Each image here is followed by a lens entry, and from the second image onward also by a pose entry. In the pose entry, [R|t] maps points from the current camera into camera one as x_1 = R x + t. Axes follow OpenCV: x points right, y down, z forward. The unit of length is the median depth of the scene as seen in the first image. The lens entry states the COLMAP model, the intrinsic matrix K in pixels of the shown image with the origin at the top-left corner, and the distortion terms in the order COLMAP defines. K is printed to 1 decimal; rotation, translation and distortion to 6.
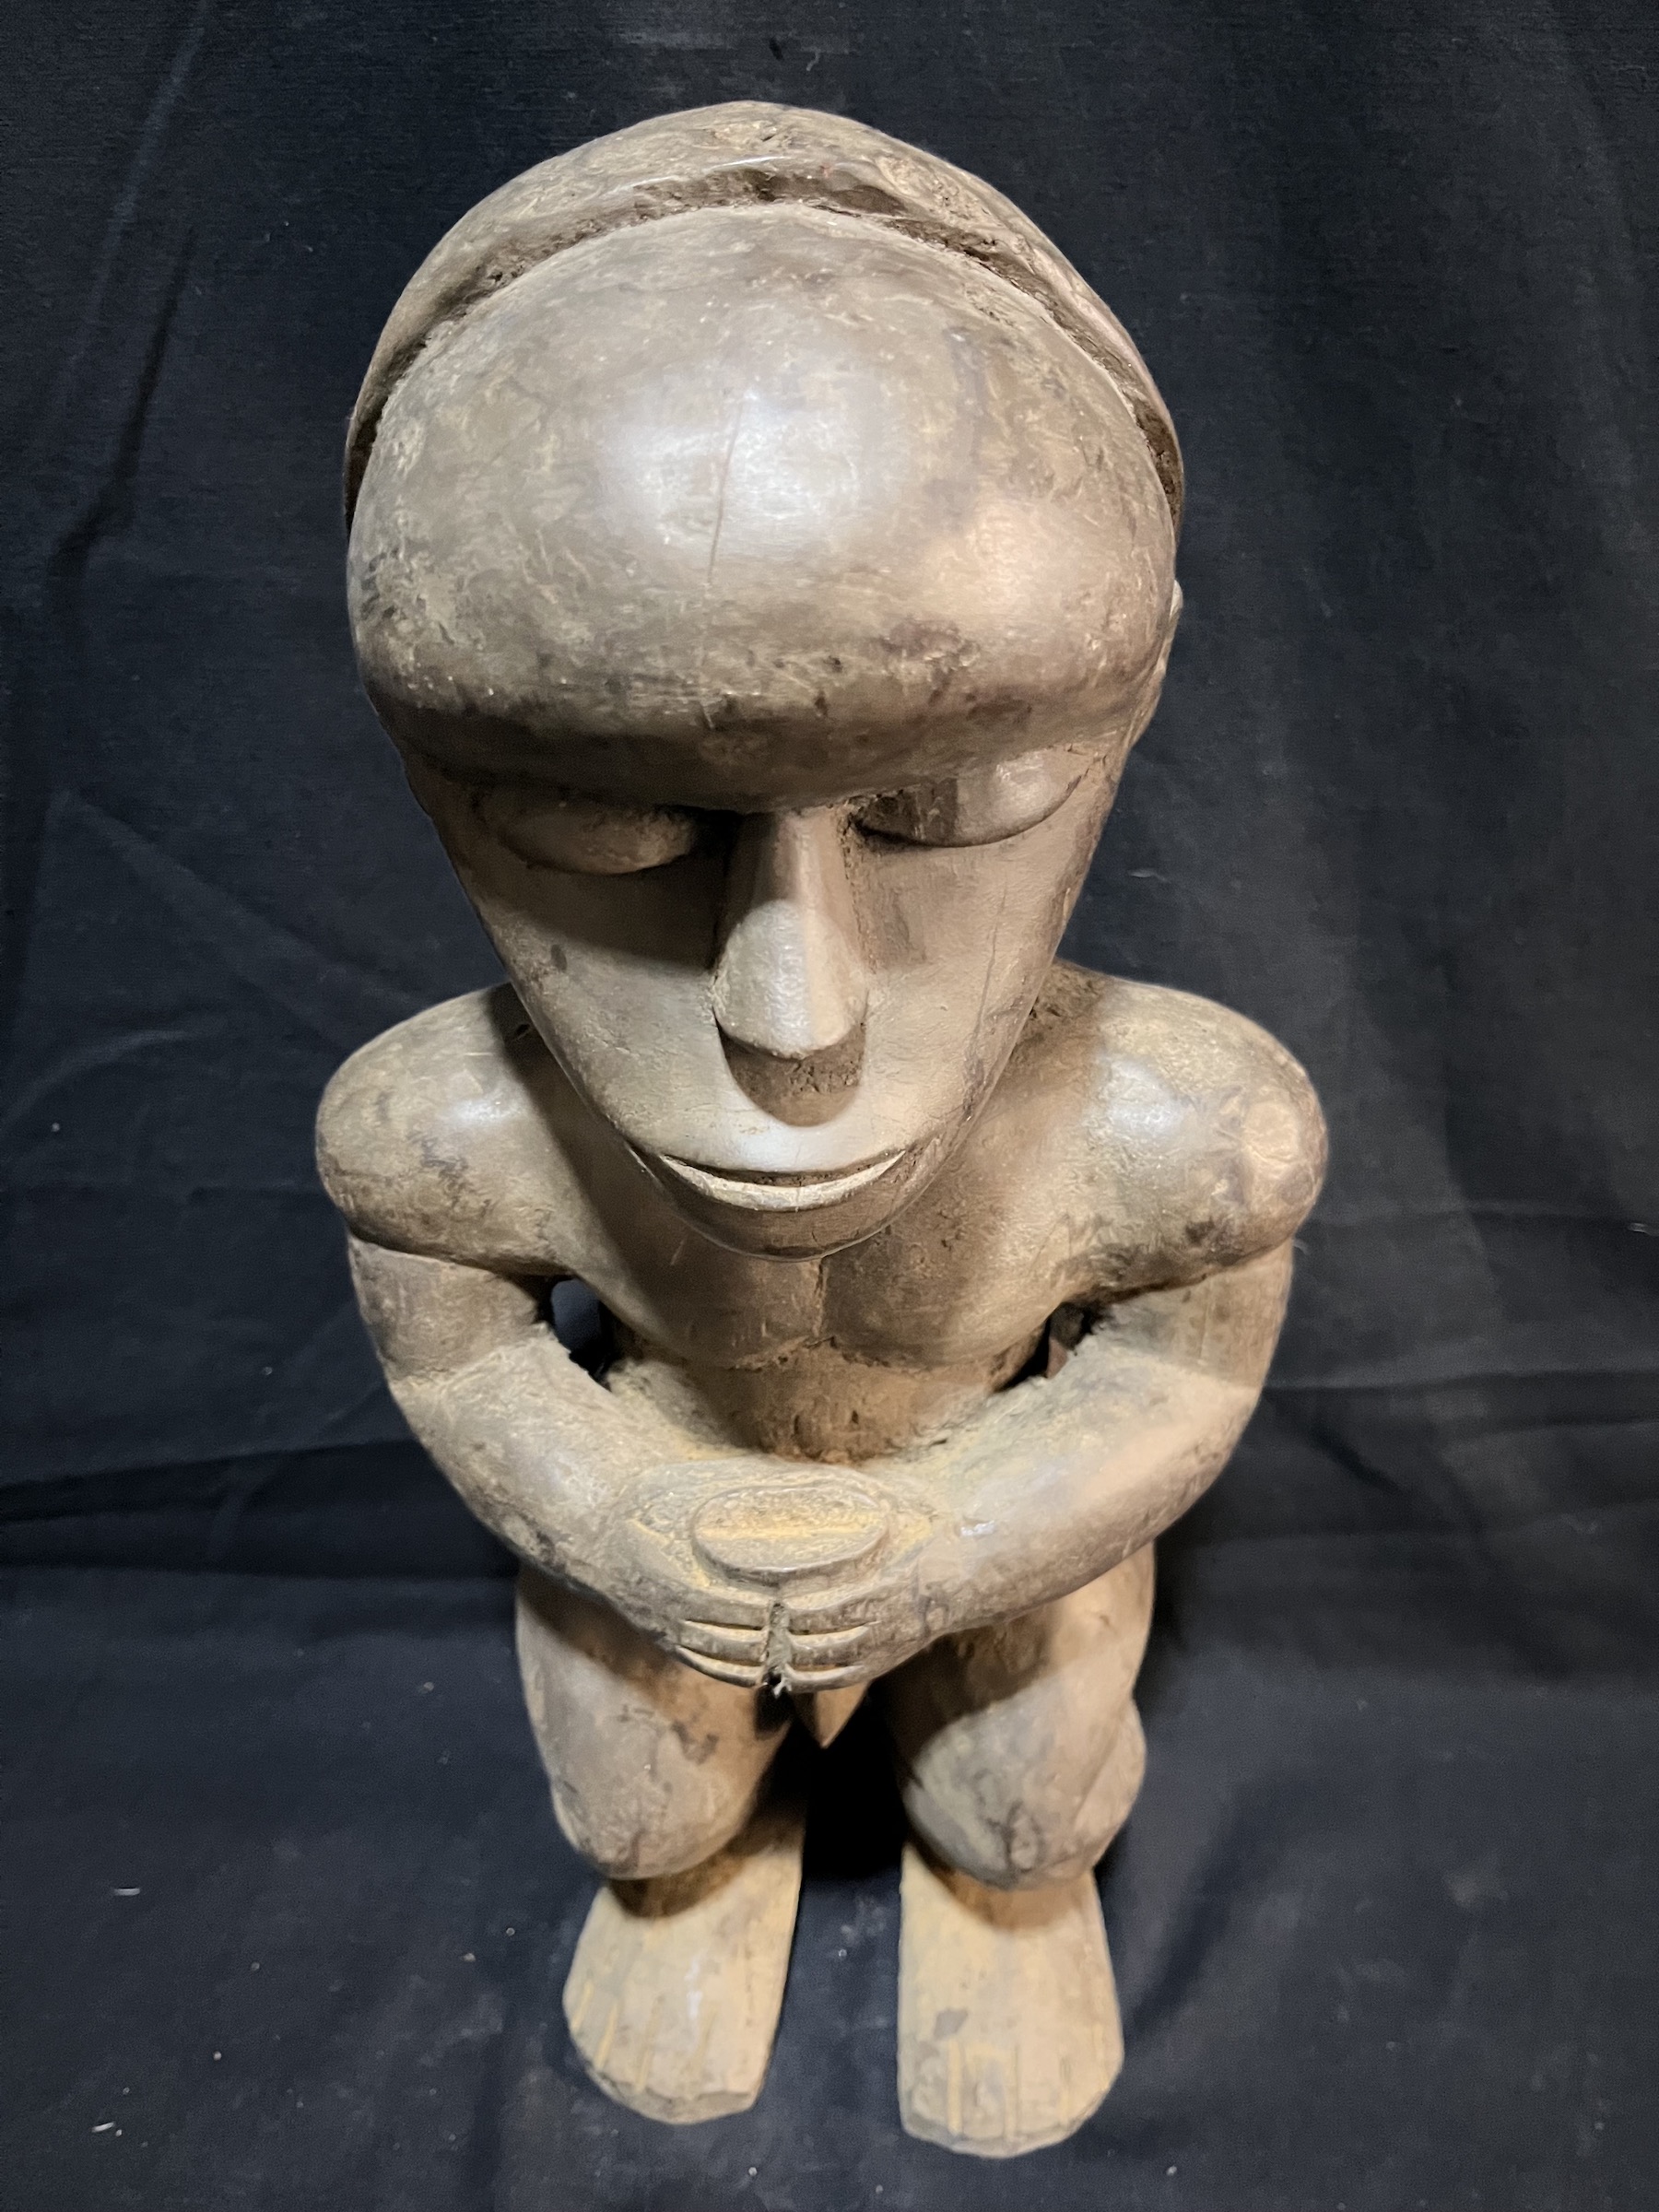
lens RADIAL K [[1794.0, 0, 809.6], [0, 1794.0, 1185.5], [0, 0, 1]] dist [0.014306, -0.050159]
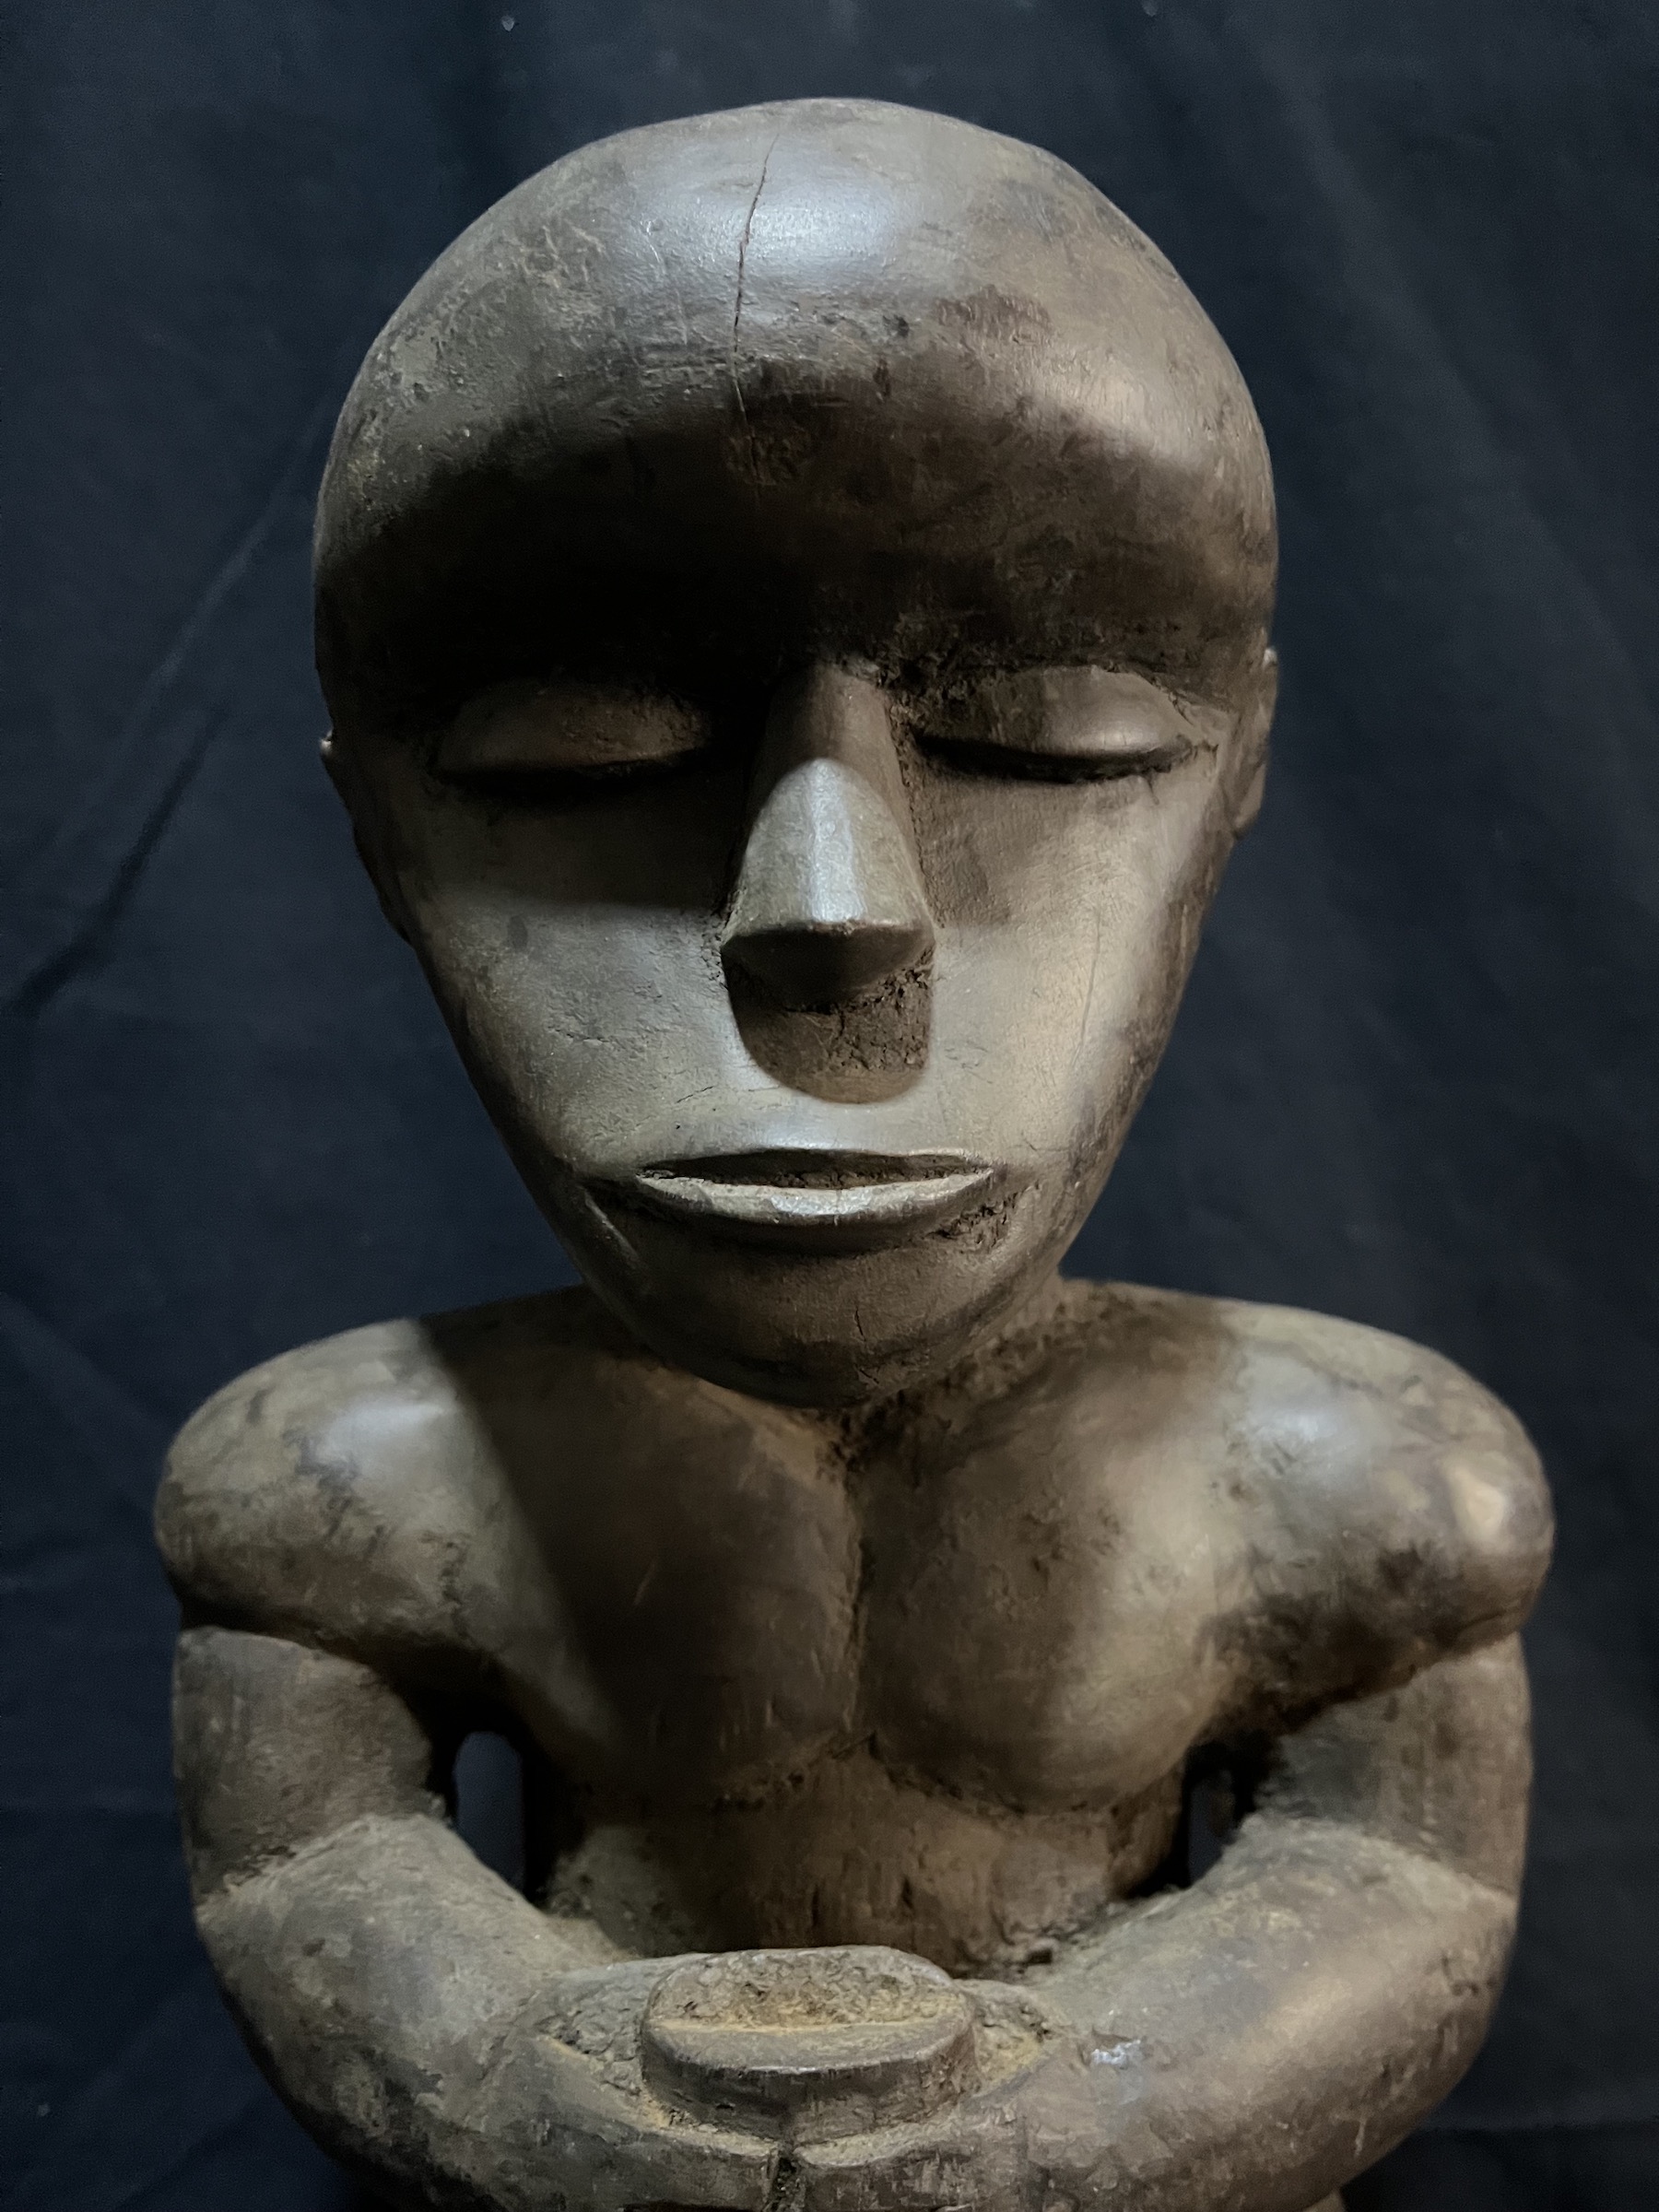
lens RADIAL K [[1794.0, 0, 810.0], [0, 1794.0, 1089.0], [0, 0, 1]] dist [0.014306, -0.050159]
pose [[0.999938, 0.010965, 0.002088, -0.013276], [-0.007826, 0.822056, -0.569352, 0.247253], [-0.007959, 0.569301, 0.822091, 0.297106]]
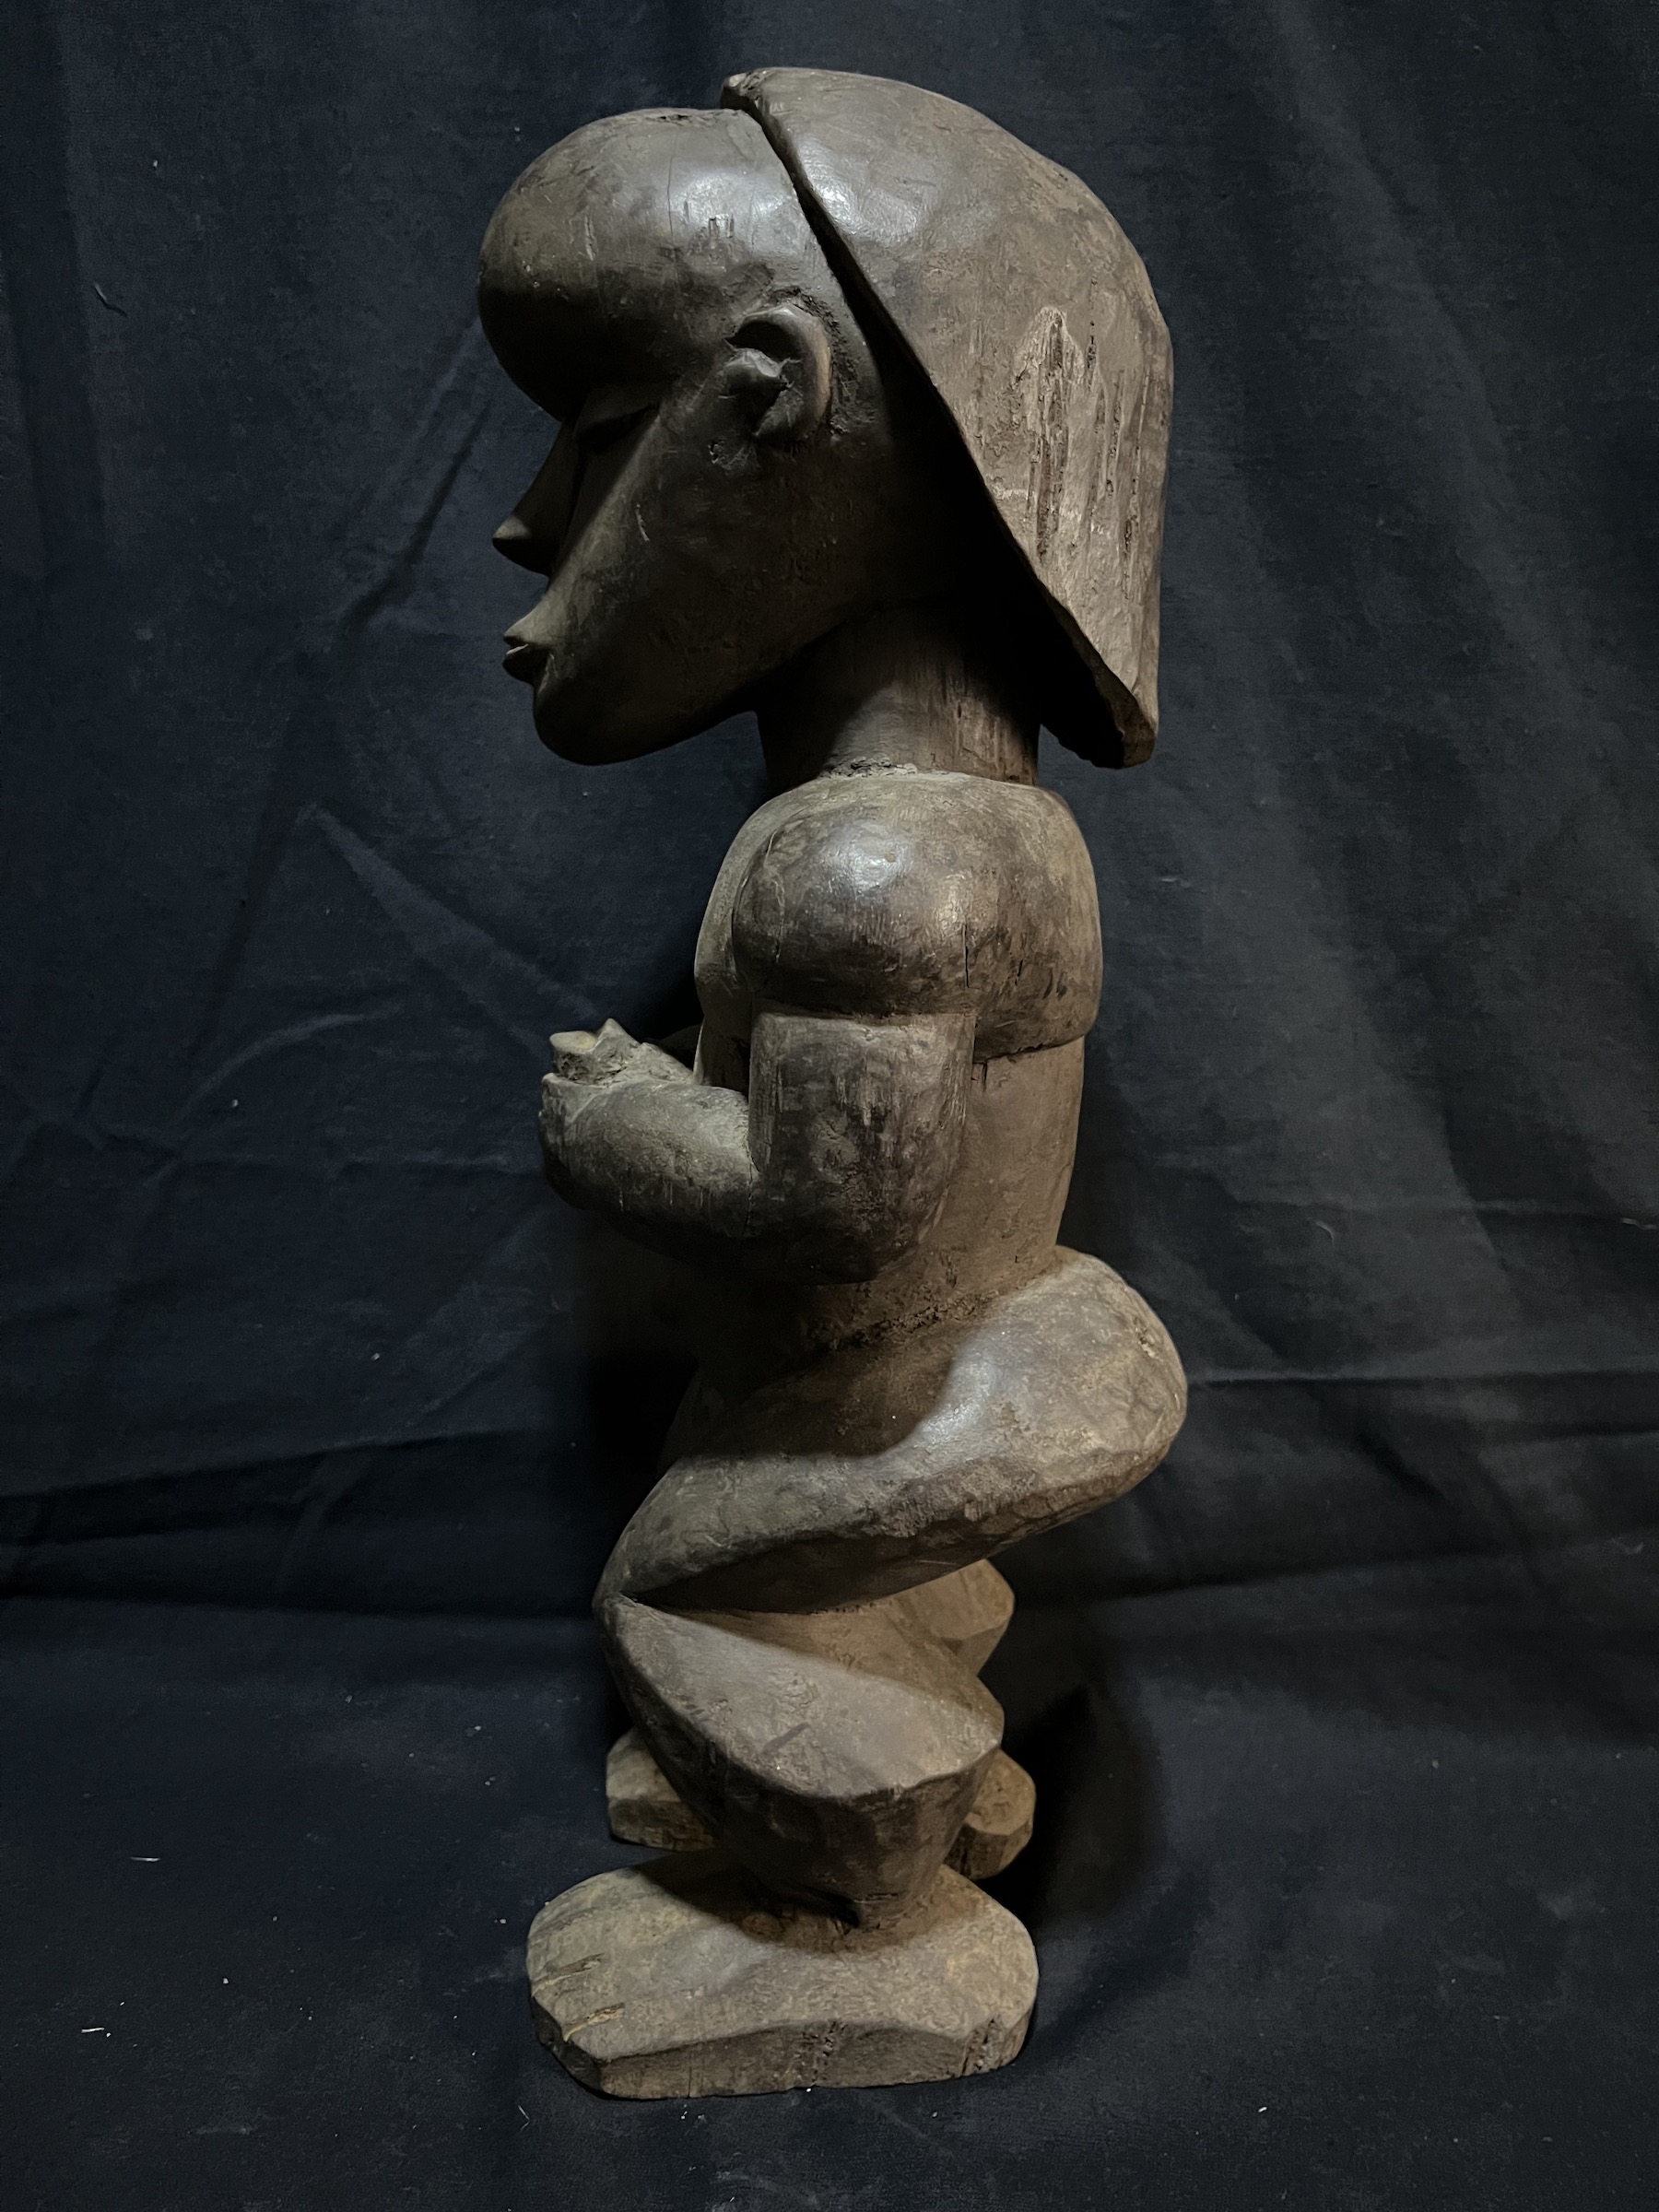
lens RADIAL K [[1794.0, 0, 827.0], [0, 1794.0, 1139.4], [0, 0, 1]] dist [0.014306, -0.050159]
pose [[0.999052, 0.038479, -0.020341, -0.021942], [-0.043515, 0.892569, -0.448806, 0.672446], [0.000886, 0.449266, 0.893398, -0.028184]]
